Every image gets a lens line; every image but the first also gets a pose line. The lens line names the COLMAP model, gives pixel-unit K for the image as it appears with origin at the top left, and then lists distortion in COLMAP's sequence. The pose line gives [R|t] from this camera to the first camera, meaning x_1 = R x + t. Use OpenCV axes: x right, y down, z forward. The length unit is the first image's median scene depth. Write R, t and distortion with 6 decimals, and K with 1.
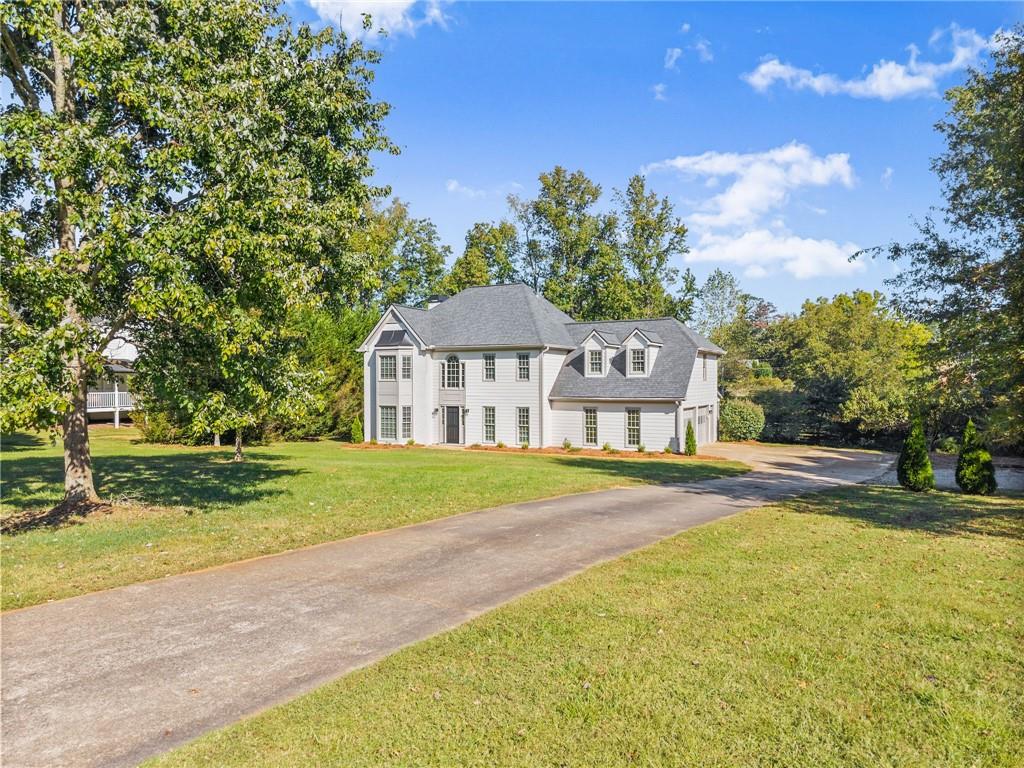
lens RADIAL K [[689.6, 0, 512.0], [0, 689.6, 384.0], [0, 0, 1]] dist [0.118165, -0.284265]
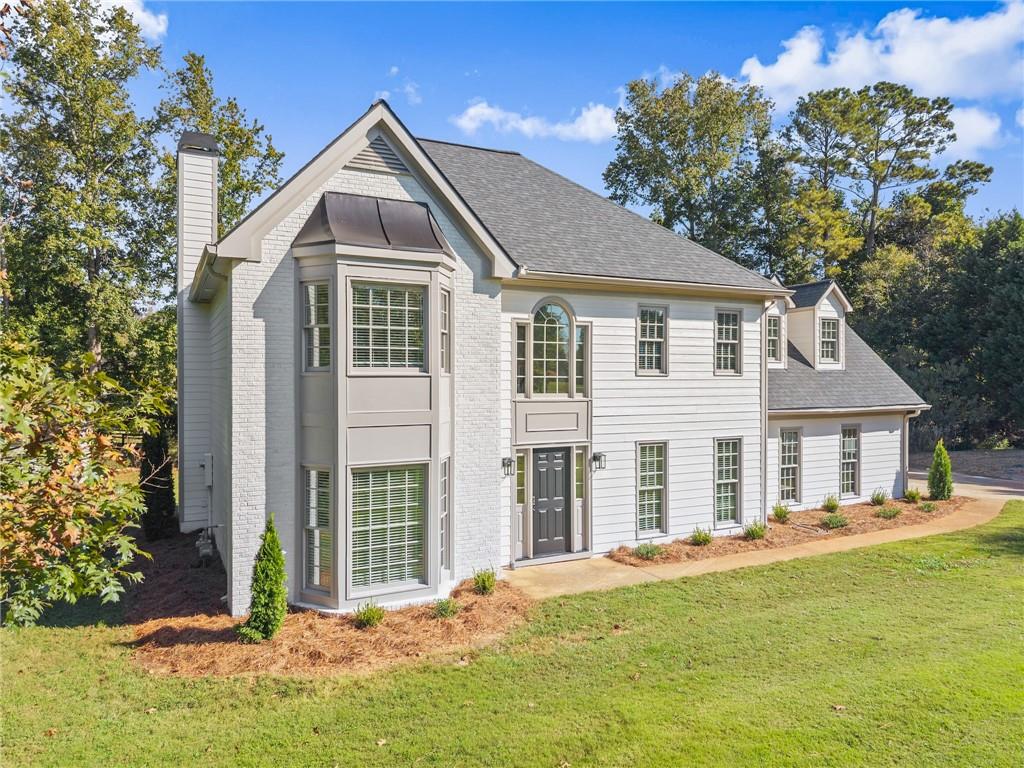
lens RADIAL K [[689.6, 0, 512.0], [0, 689.6, 384.0], [0, 0, 1]] dist [0.118165, -0.284265]
pose [[0.574331, -0.007454, 0.818589, -0.395888], [0.005549, 0.999971, 0.005212, -0.002162], [-0.818605, 0.001549, 0.574355, 0.841224]]
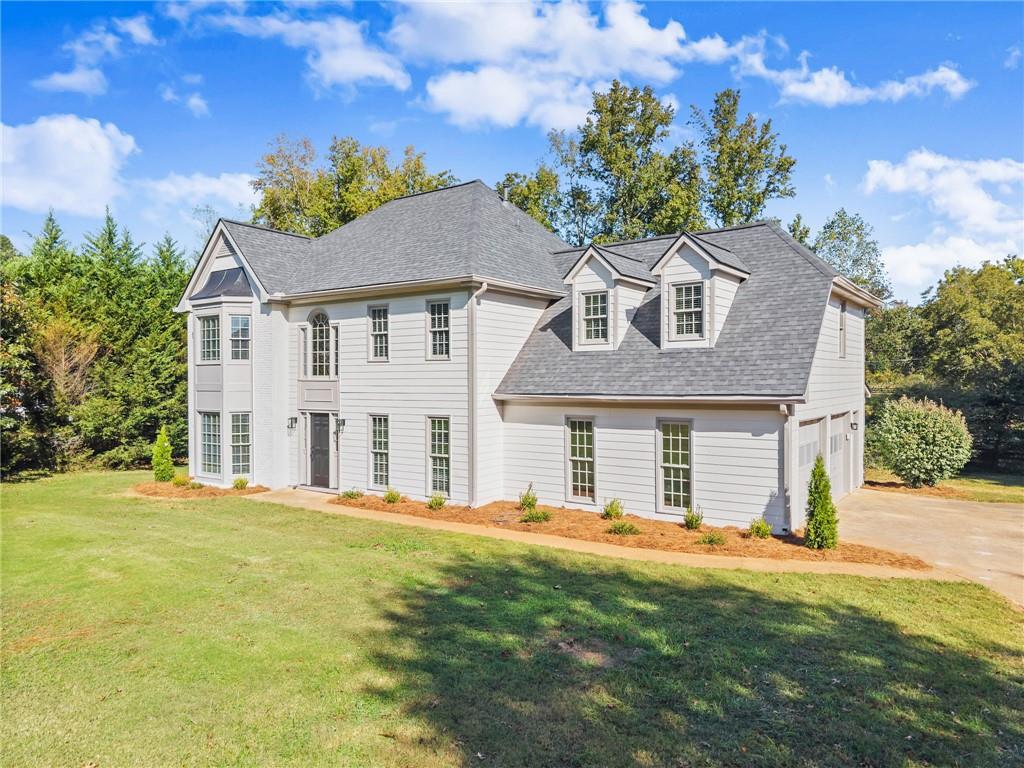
lens RADIAL K [[698.0, 0, 512.0], [0, 698.0, 384.0], [0, 0, 1]] dist [0.075889, -0.165482]
pose [[0.992325, -0.002736, -0.123628, 0.120436], [0.002904, 0.999995, 0.001173, 0.011116], [0.123624, -0.001523, 0.992328, 0.524017]]
